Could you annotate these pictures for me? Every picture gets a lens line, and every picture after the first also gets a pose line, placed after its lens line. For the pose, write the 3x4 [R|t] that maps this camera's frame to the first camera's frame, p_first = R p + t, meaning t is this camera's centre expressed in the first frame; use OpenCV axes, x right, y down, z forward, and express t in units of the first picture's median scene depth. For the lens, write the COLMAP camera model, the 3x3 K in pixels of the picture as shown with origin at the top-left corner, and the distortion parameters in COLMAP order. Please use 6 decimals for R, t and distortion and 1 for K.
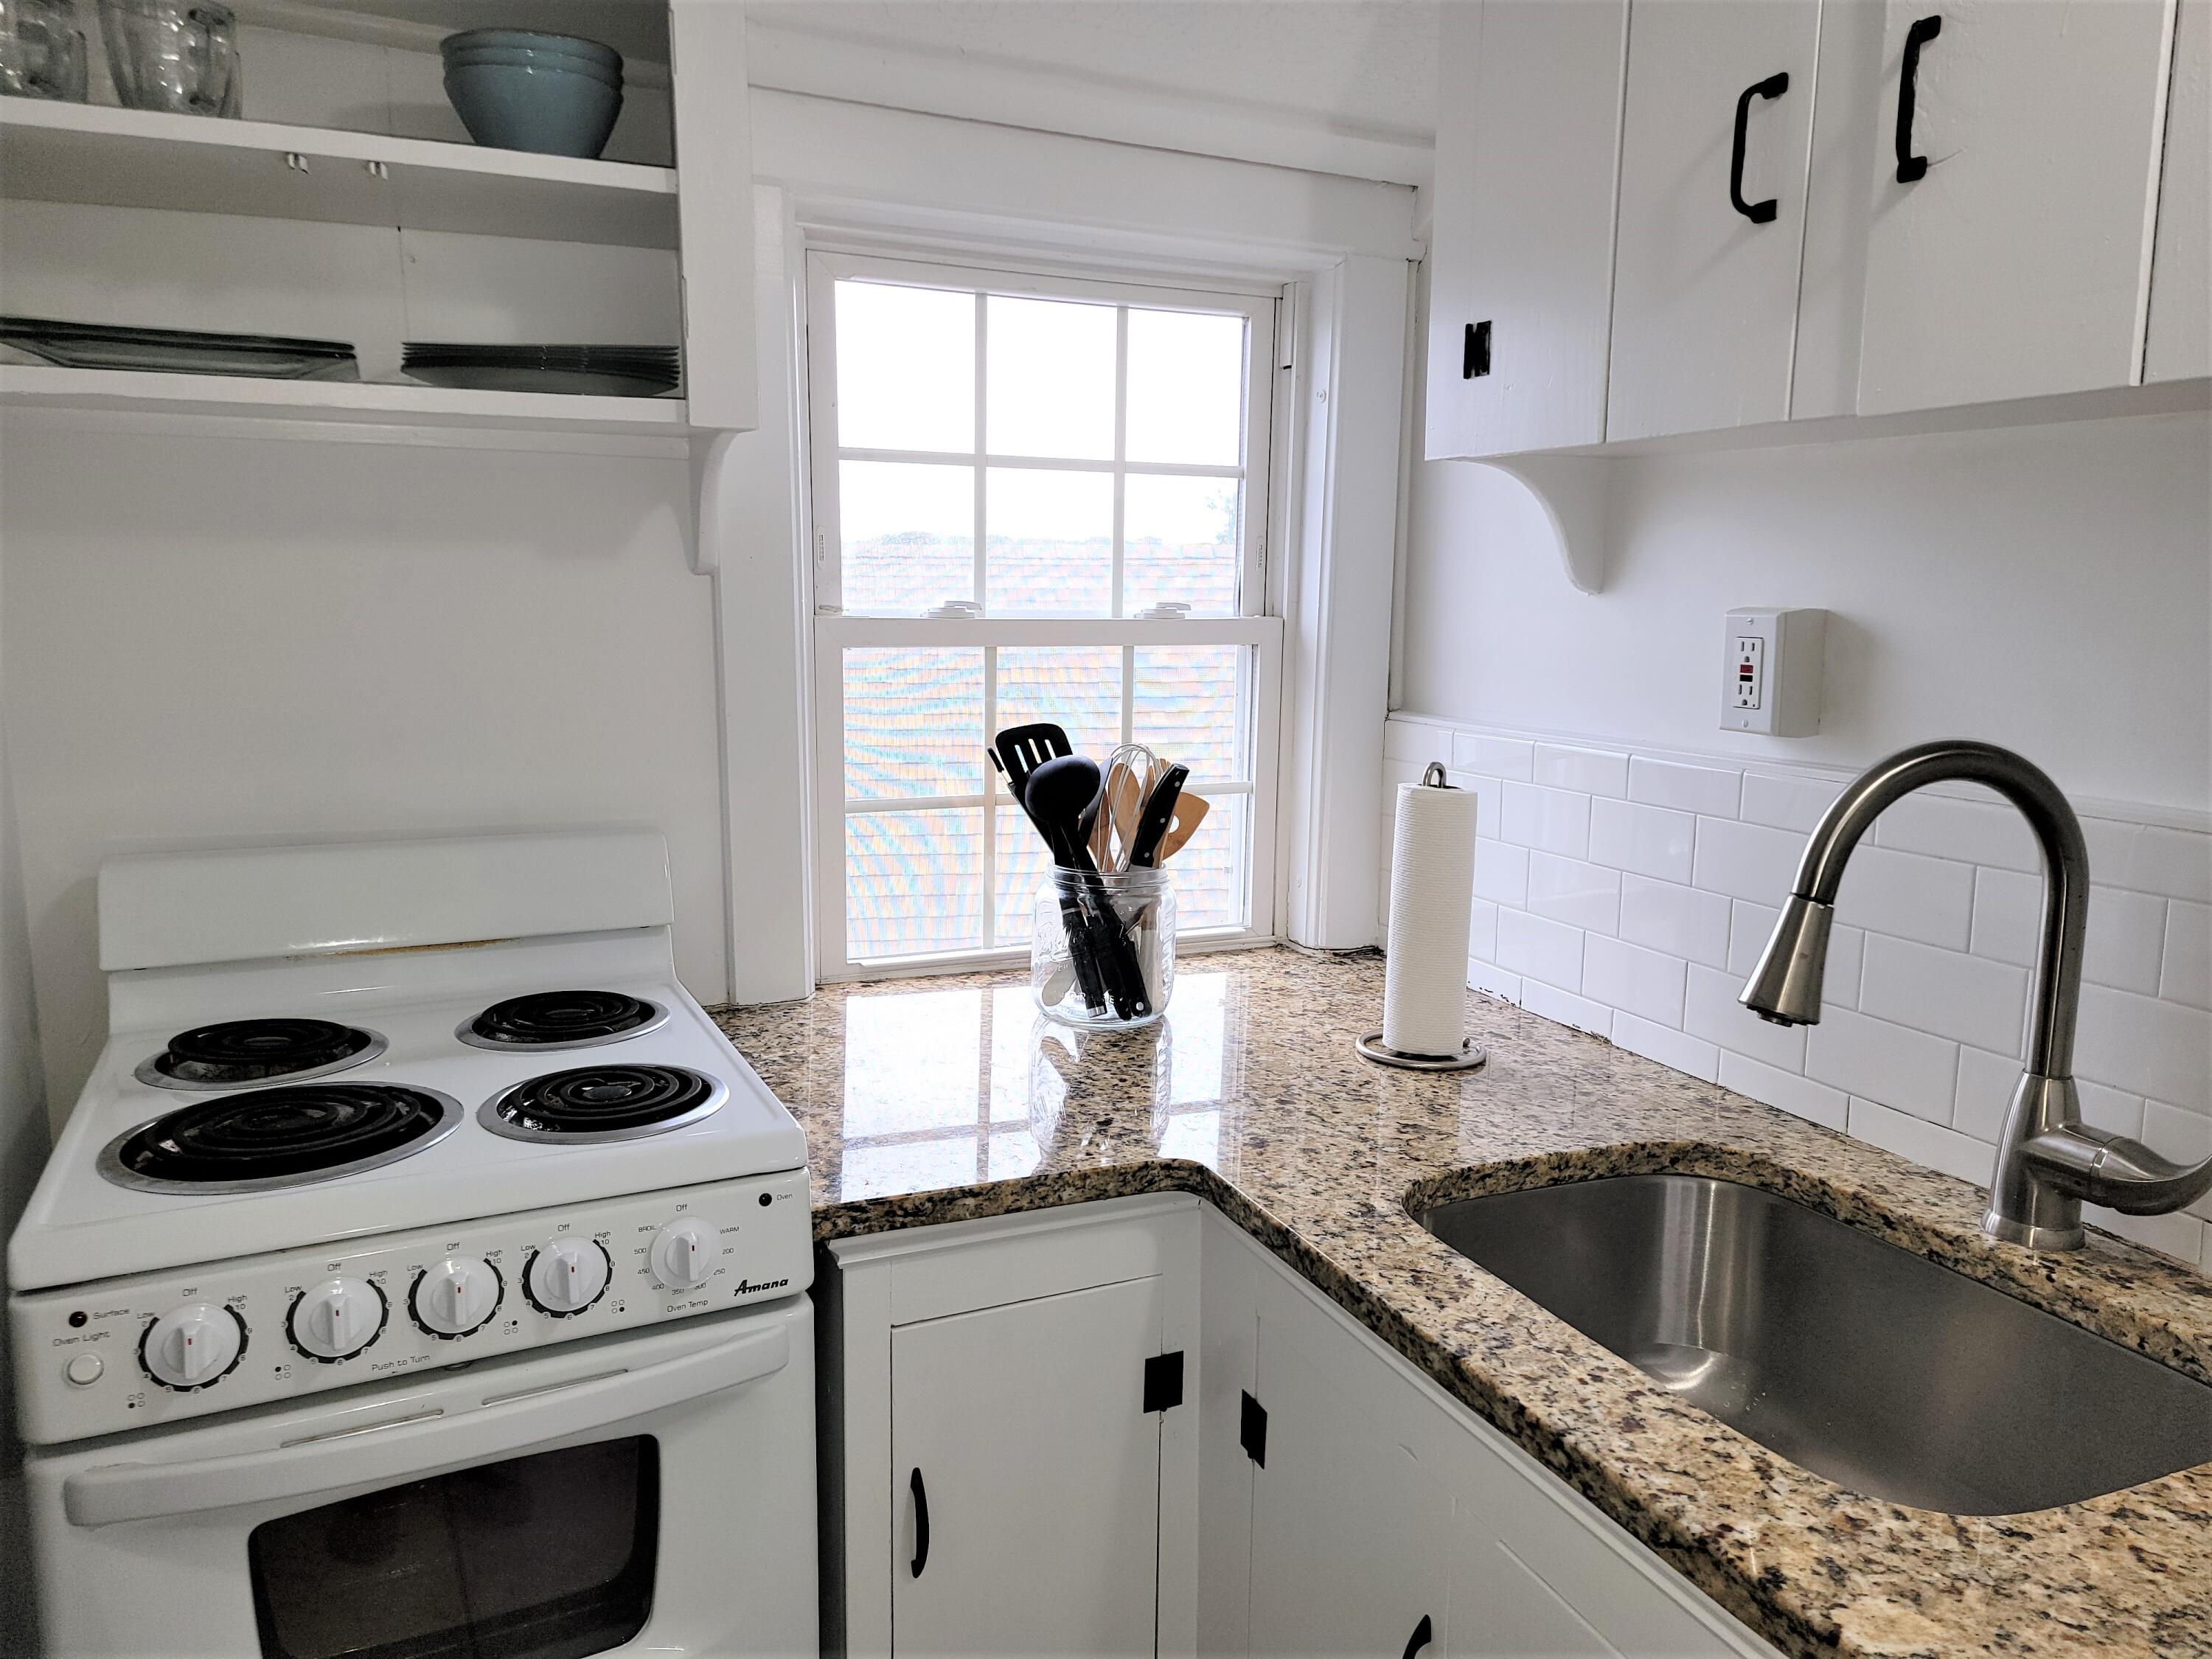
lens RADIAL K [[1563.4, 0, 1090.5], [0, 1563.4, 837.3], [0, 0, 1]] dist [0.094172, -0.085231]
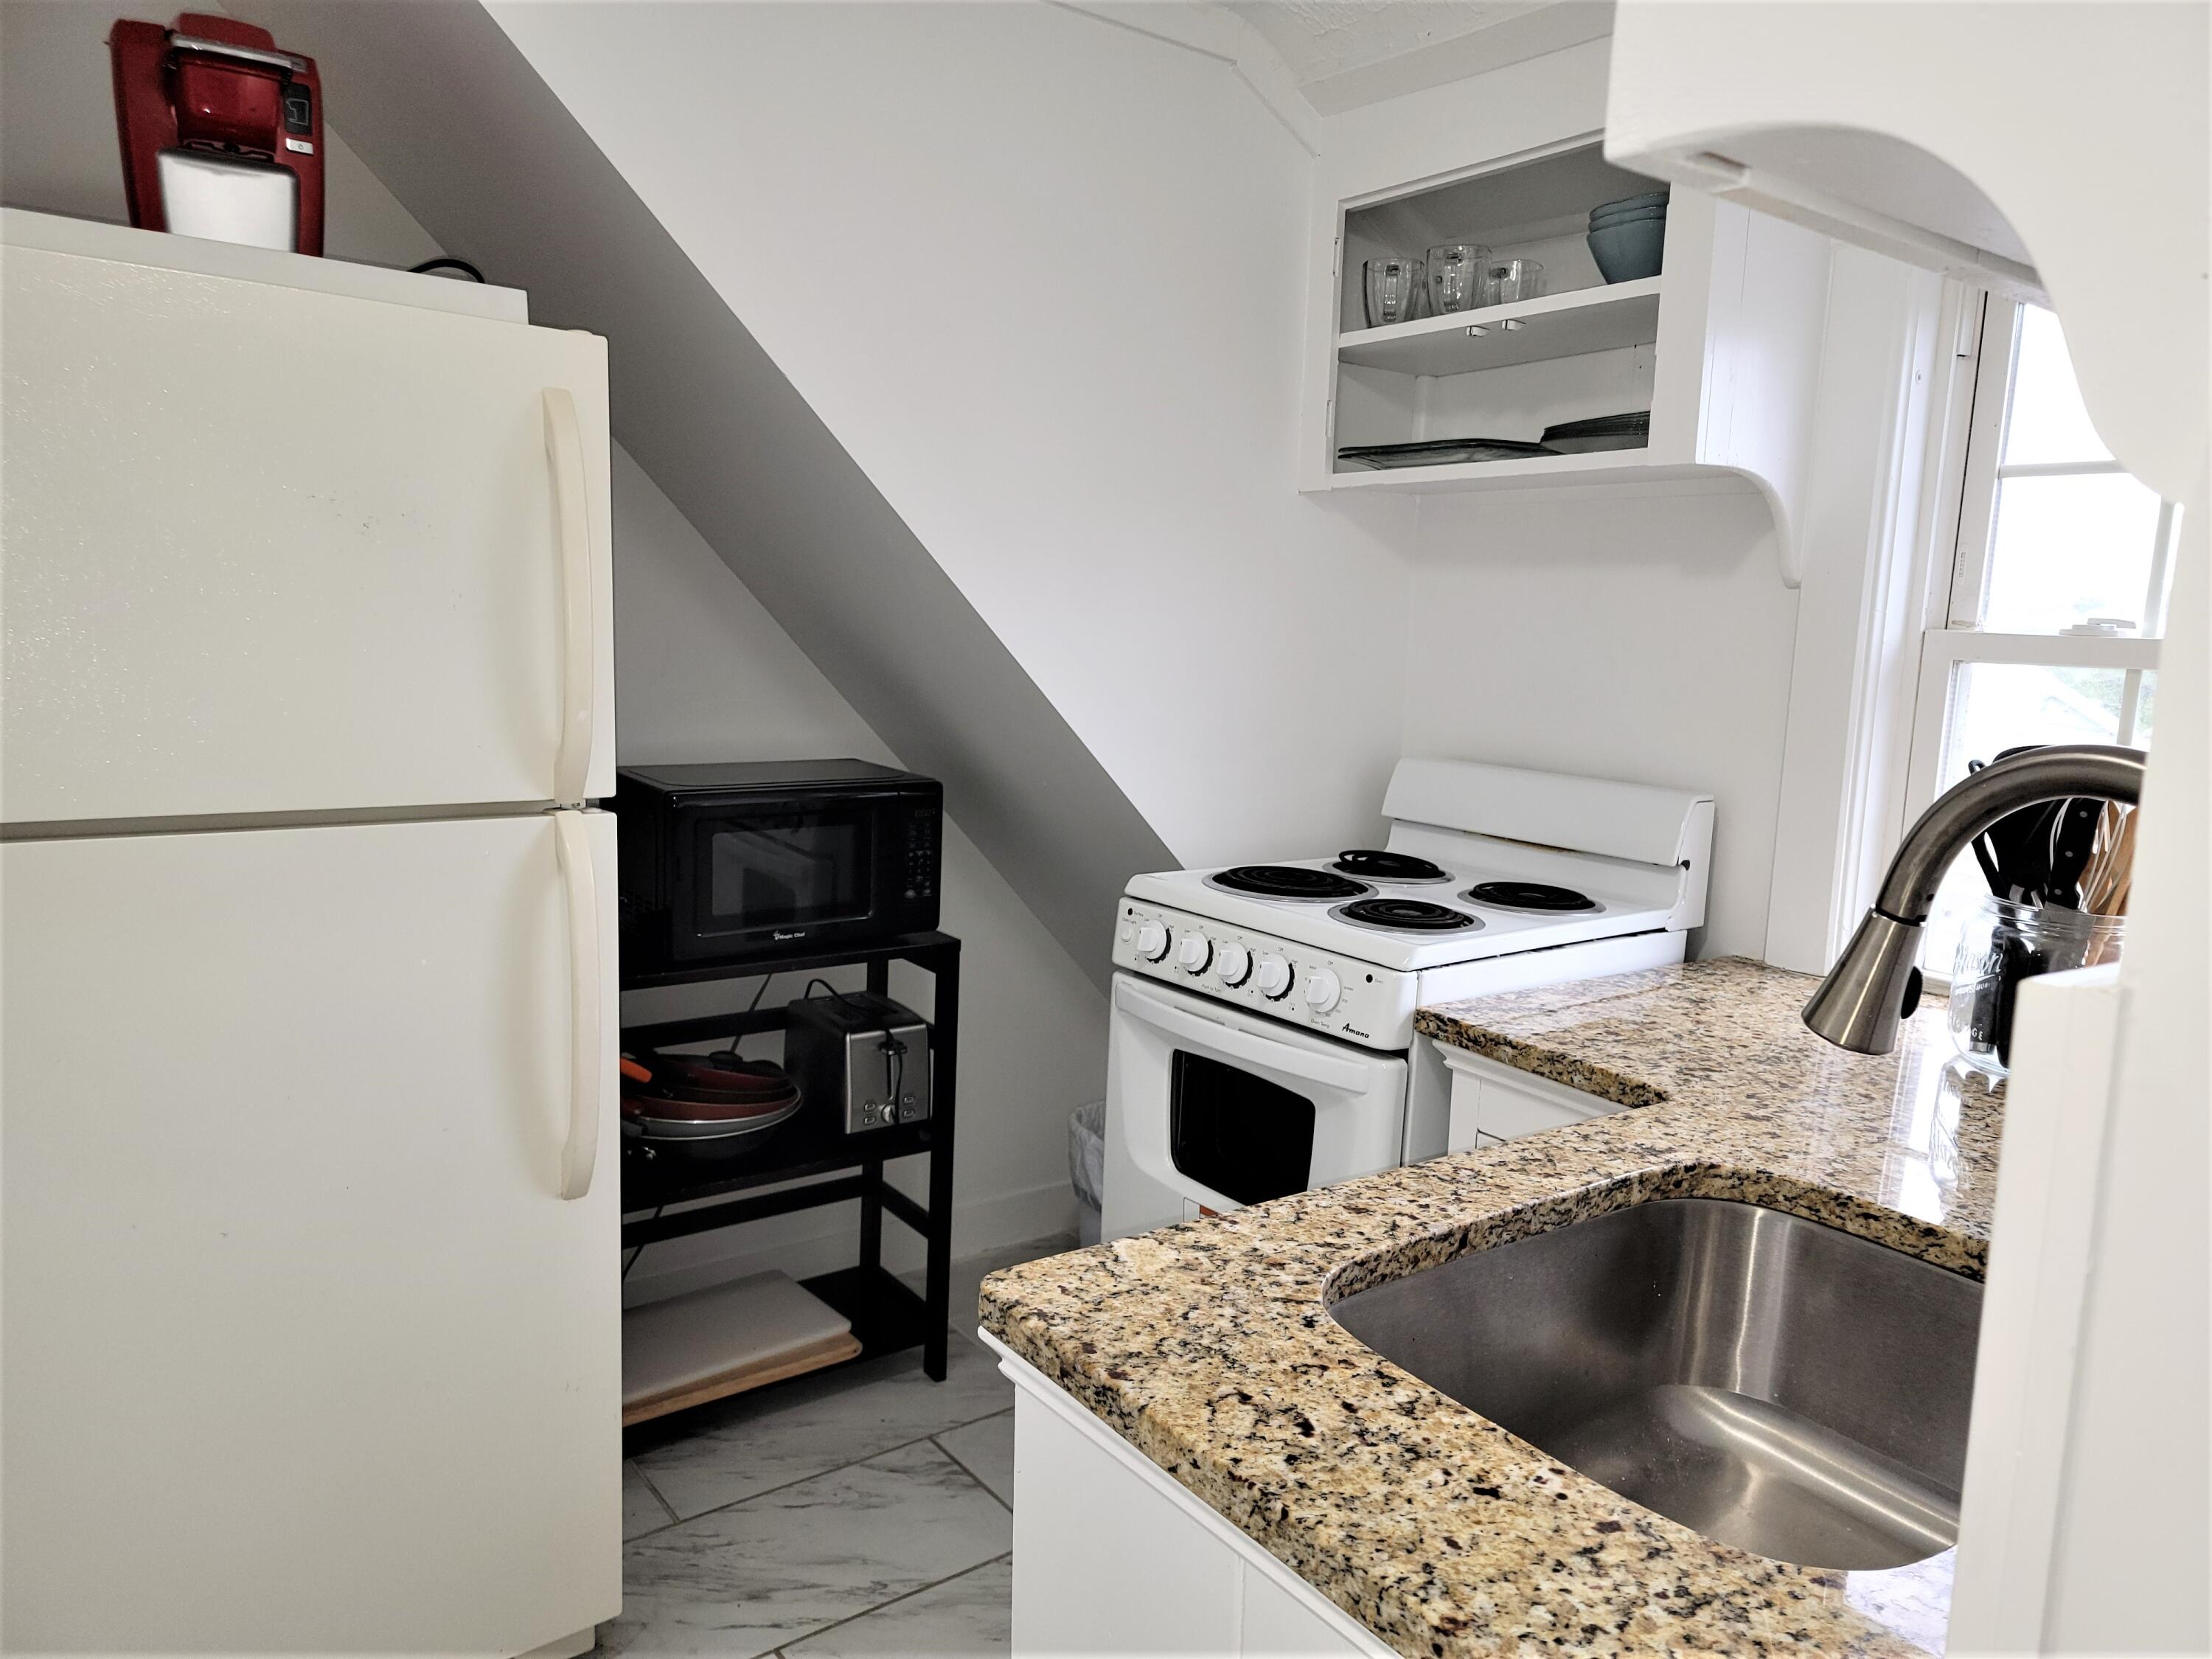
lens RADIAL K [[1563.4, 0, 1090.5], [0, 1563.4, 837.3], [0, 0, 1]] dist [0.094172, -0.085231]
pose [[0.204619, 0.141342, -0.968583, 1.097904], [-0.199772, 0.974723, 0.100035, -0.000063], [0.958239, 0.173027, 0.227683, 0.348778]]
